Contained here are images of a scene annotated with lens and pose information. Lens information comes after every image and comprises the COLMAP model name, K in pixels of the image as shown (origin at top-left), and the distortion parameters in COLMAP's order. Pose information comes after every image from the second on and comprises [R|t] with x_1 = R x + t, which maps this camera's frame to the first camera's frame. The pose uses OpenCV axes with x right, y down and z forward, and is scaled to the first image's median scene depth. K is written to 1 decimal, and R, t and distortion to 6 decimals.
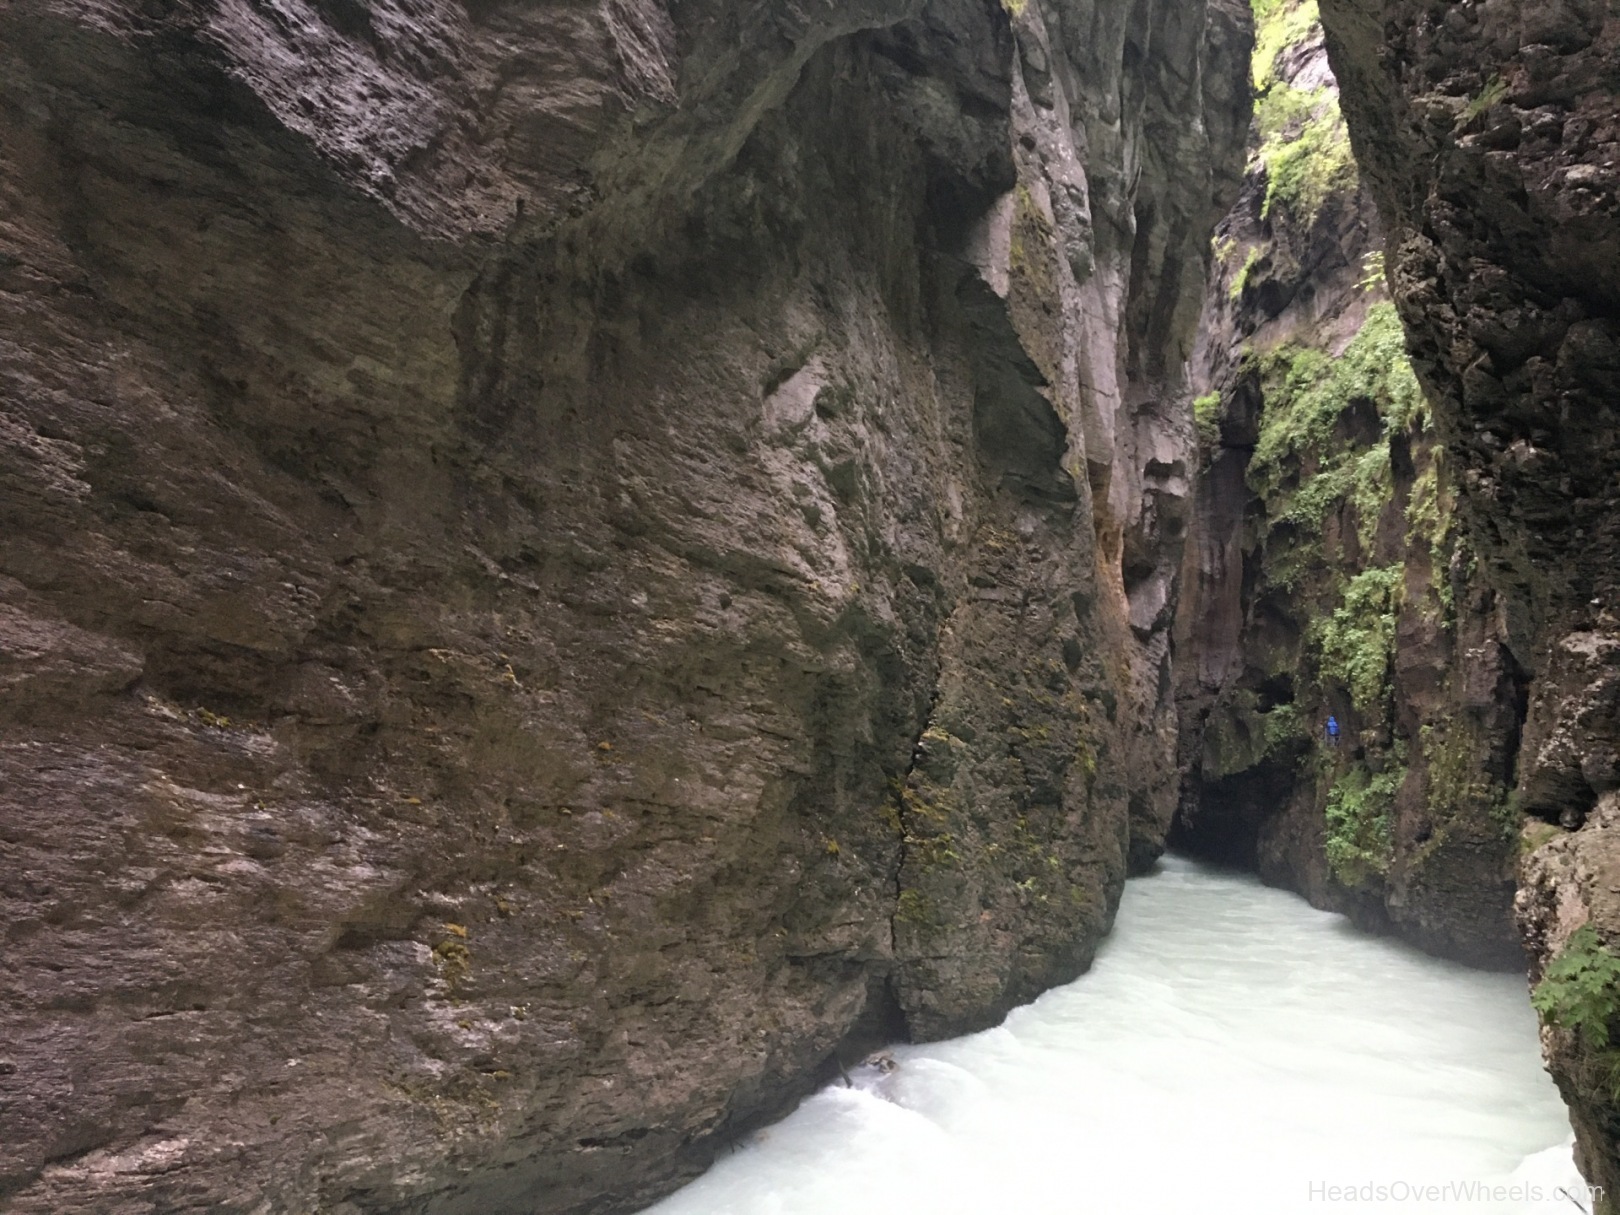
lens RADIAL K [[1350.3, 0, 804.3], [0, 1350.3, 600.9], [0, 0, 1]] dist [0.099730, -0.152350]
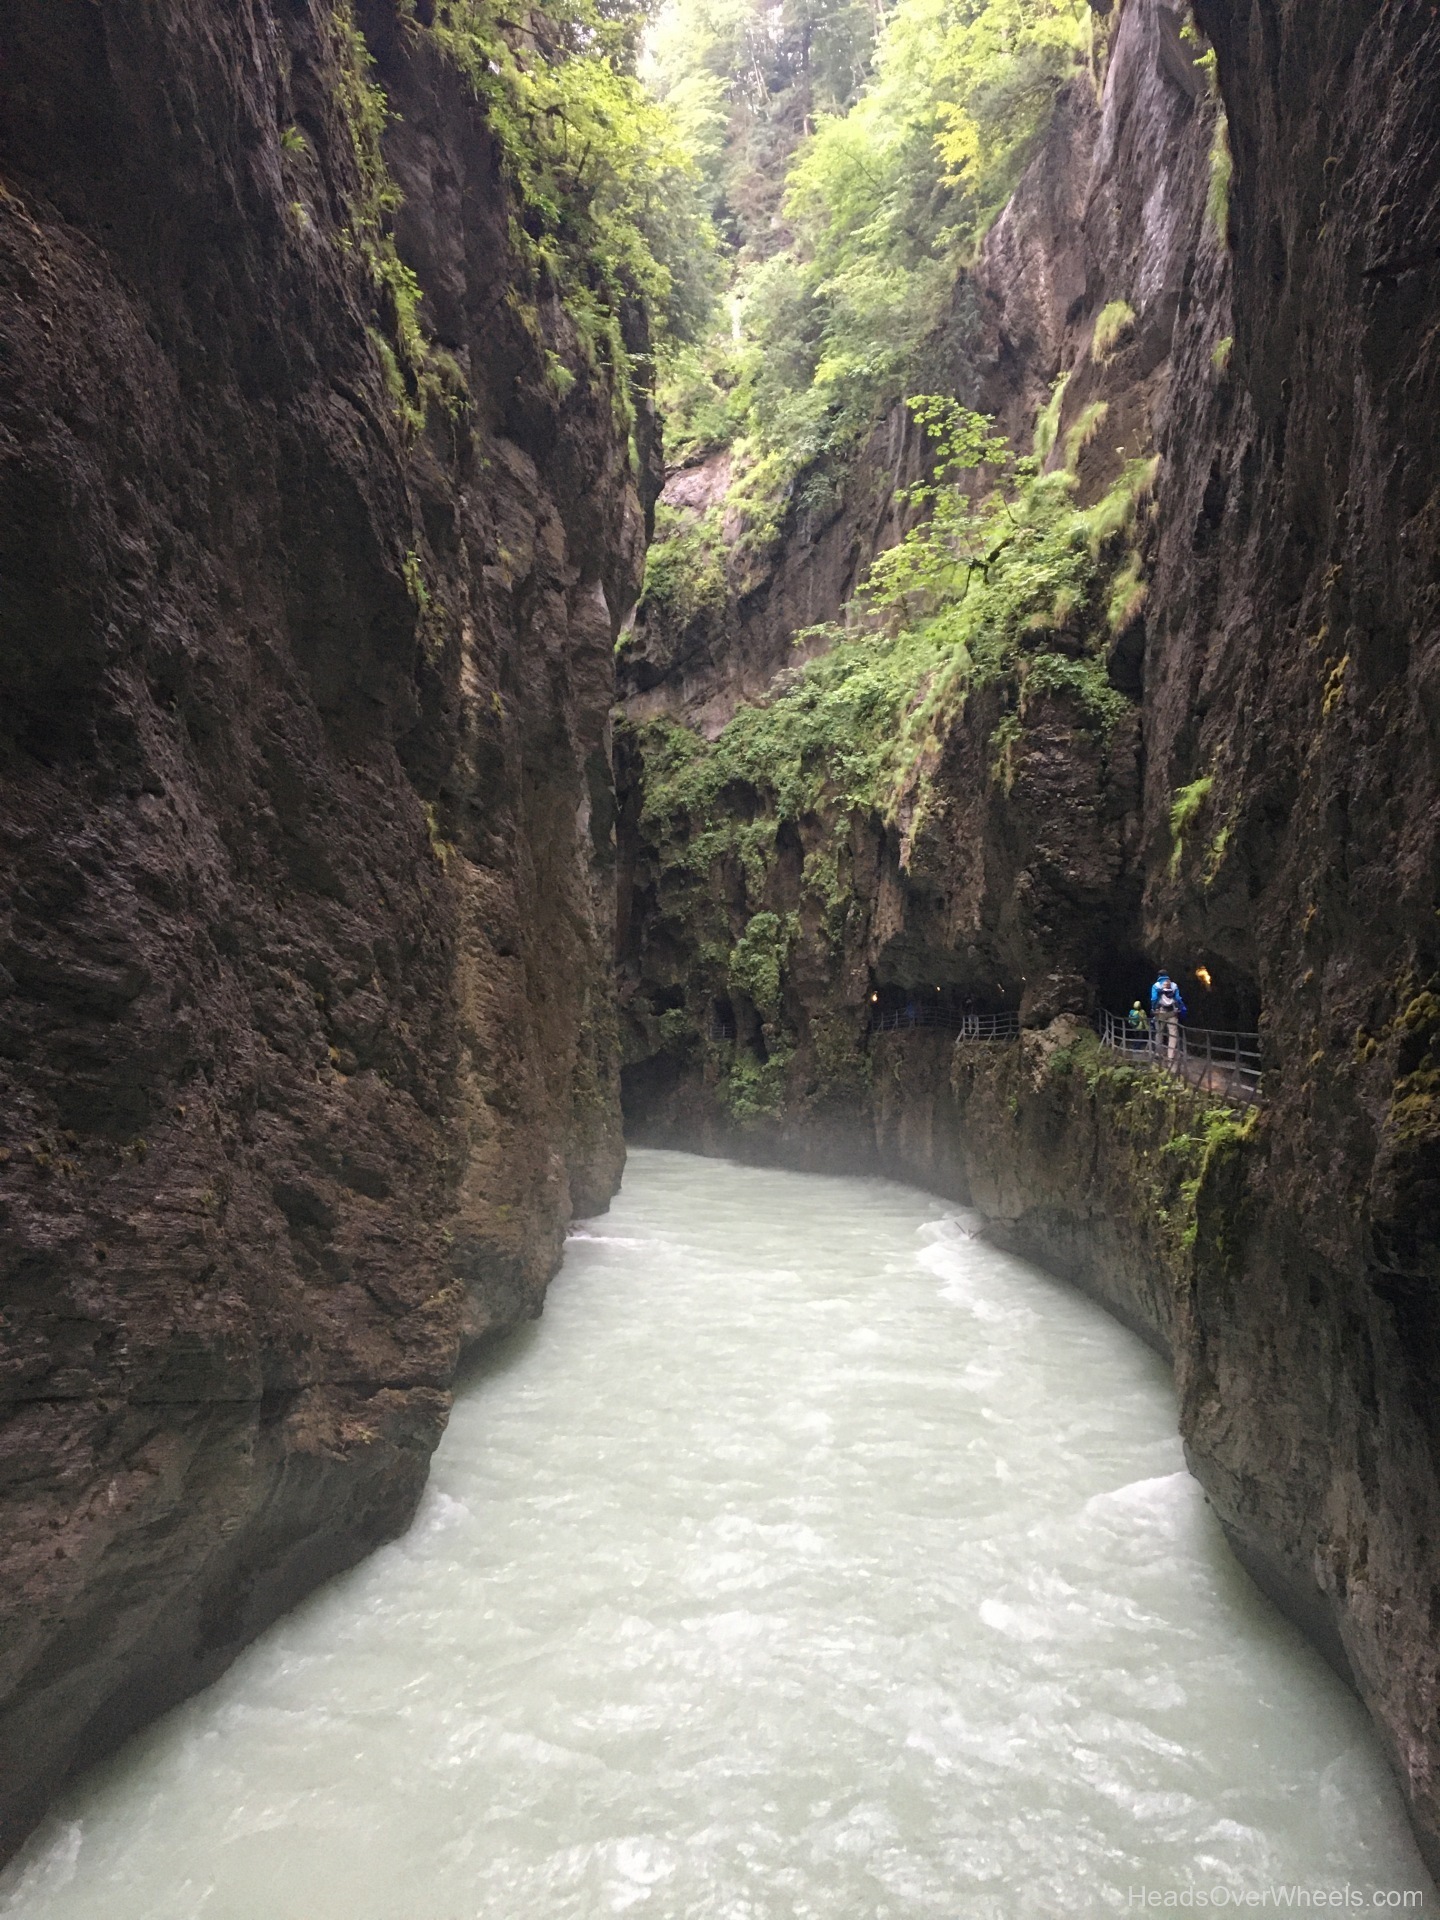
lens RADIAL K [[1600.4, 0, 722.0], [0, 1600.4, 952.1], [0, 0, 1]] dist [0.099730, -0.152350]
pose [[0.876402, 0.012384, 0.481421, -0.433660], [-0.028199, 0.999274, 0.025631, -0.022988], [-0.480753, -0.036038, 0.876115, -0.447412]]
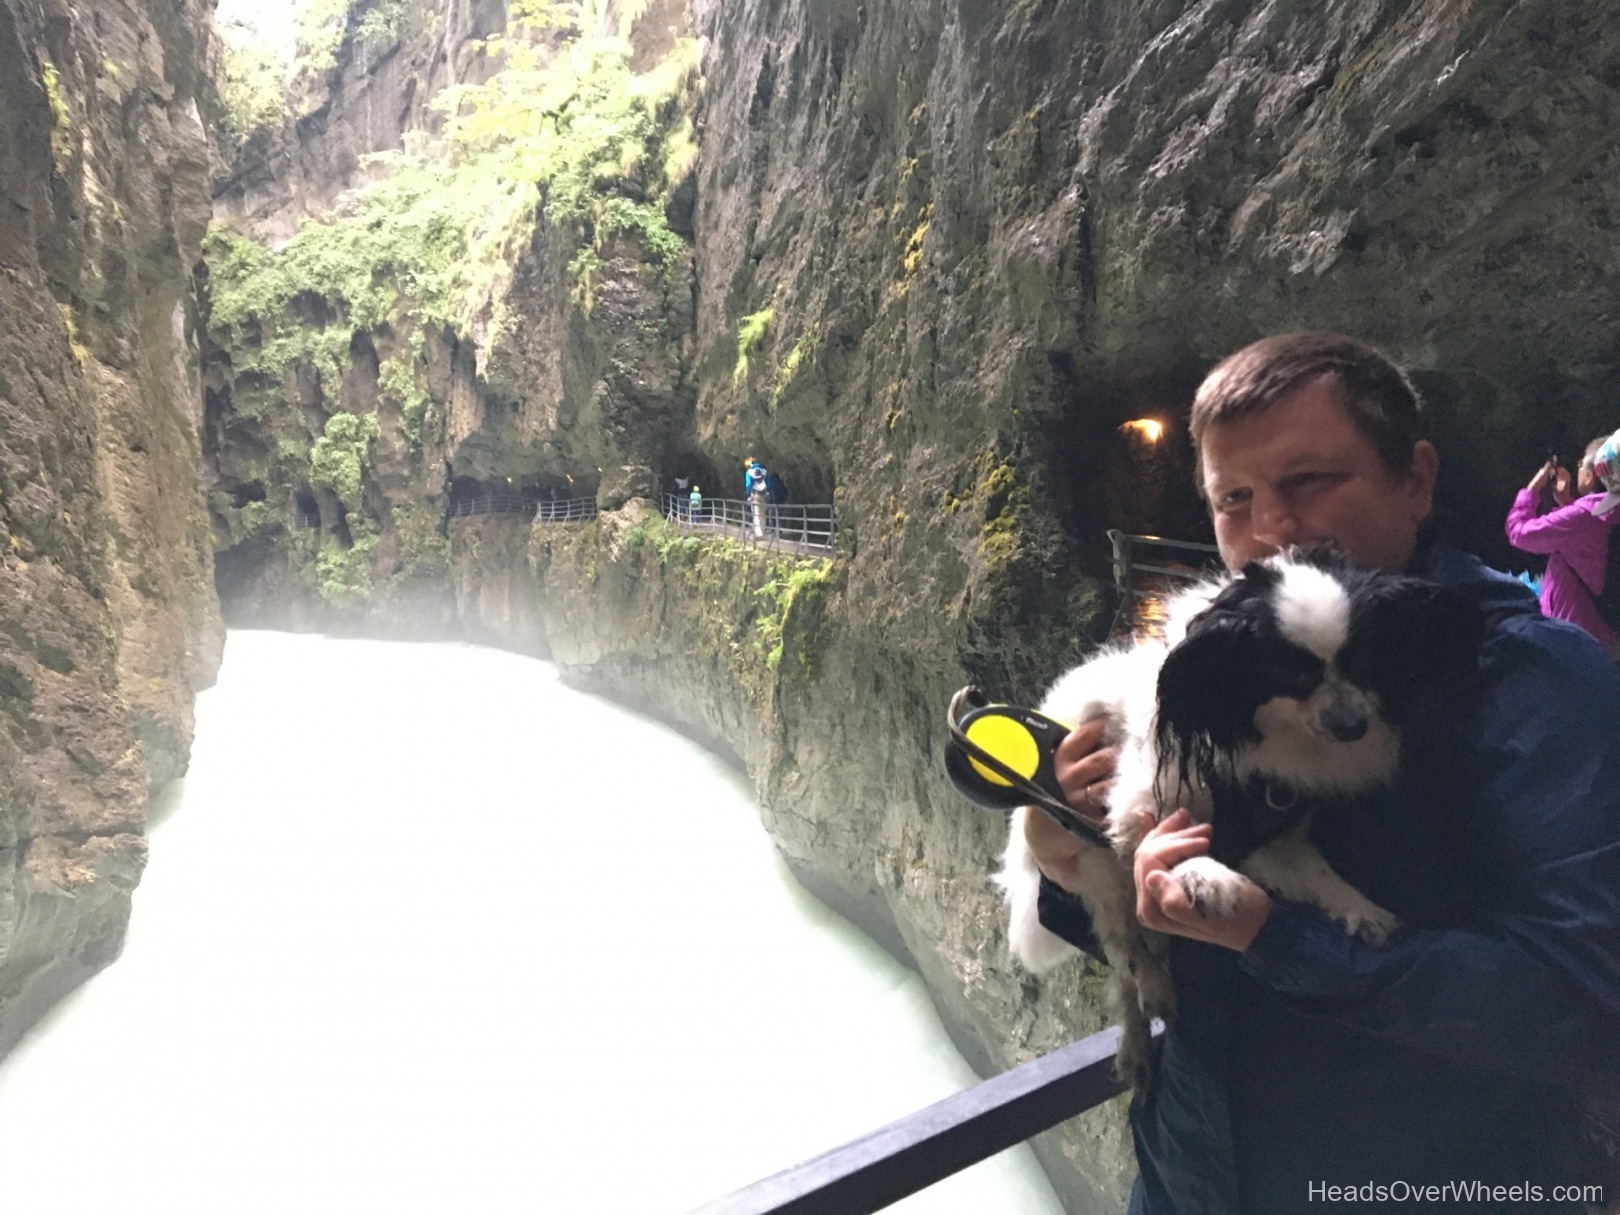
lens RADIAL K [[1350.3, 0, 804.3], [0, 1350.3, 600.9], [0, 0, 1]] dist [0.099730, -0.152350]
pose [[0.642675, -0.077212, 0.762238, -0.475561], [-0.029286, 0.991706, 0.125149, -0.021029], [-0.765579, -0.102753, 0.635083, -0.448479]]
